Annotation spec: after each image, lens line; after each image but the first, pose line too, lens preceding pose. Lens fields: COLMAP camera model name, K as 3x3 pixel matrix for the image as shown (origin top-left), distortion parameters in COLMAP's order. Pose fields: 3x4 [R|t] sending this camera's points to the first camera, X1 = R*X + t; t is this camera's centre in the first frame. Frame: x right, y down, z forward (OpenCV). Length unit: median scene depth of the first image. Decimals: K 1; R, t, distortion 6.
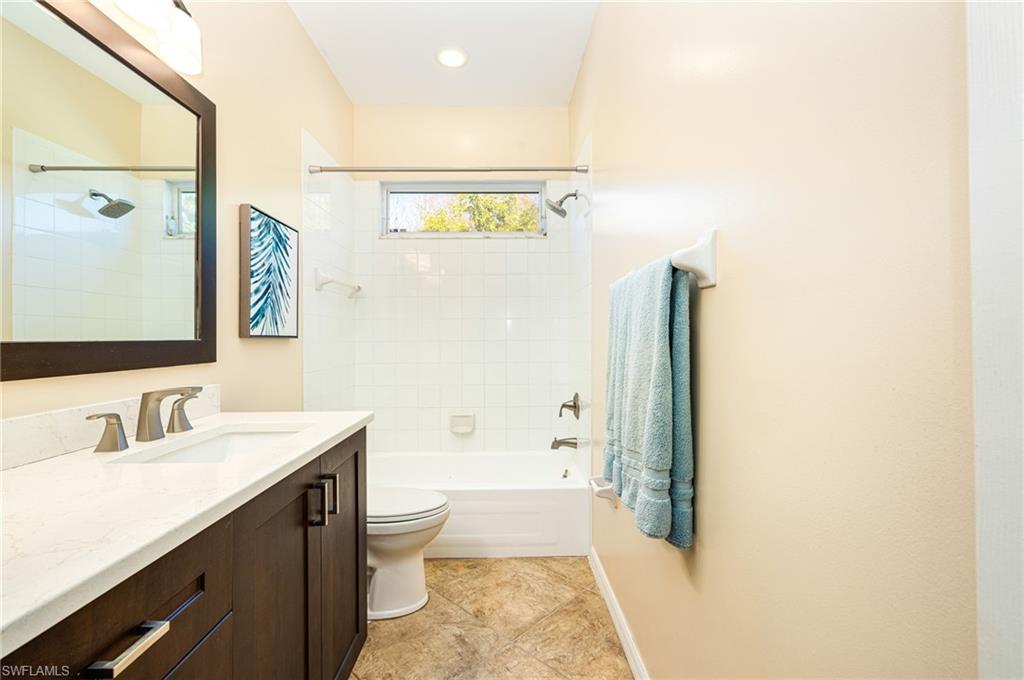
lens RADIAL K [[452.7, 0, 510.2], [0, 452.7, 333.8], [0, 0, 1]] dist [-0.000951, -0.000039]
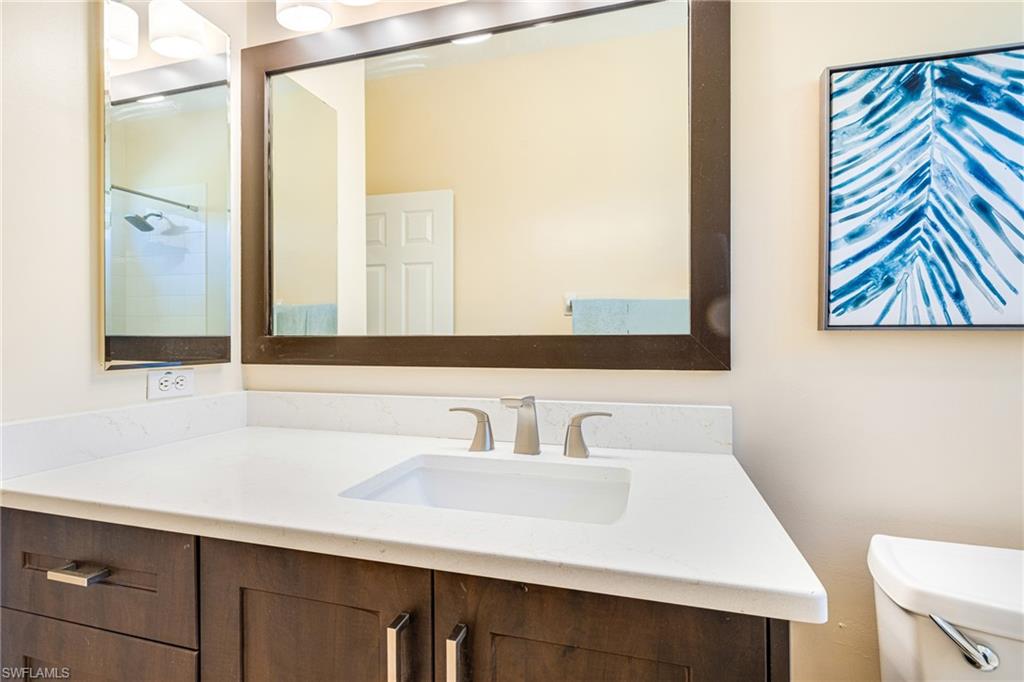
lens RADIAL K [[452.7, 0, 510.2], [0, 452.7, 334.8], [0, 0, 1]] dist [-0.000951, -0.000039]
pose [[-0.279590, 0.006586, -0.960097, 0.015639], [0.015480, 0.999877, 0.002352, 0.007568], [0.959995, -0.014205, -0.279657, 0.790004]]
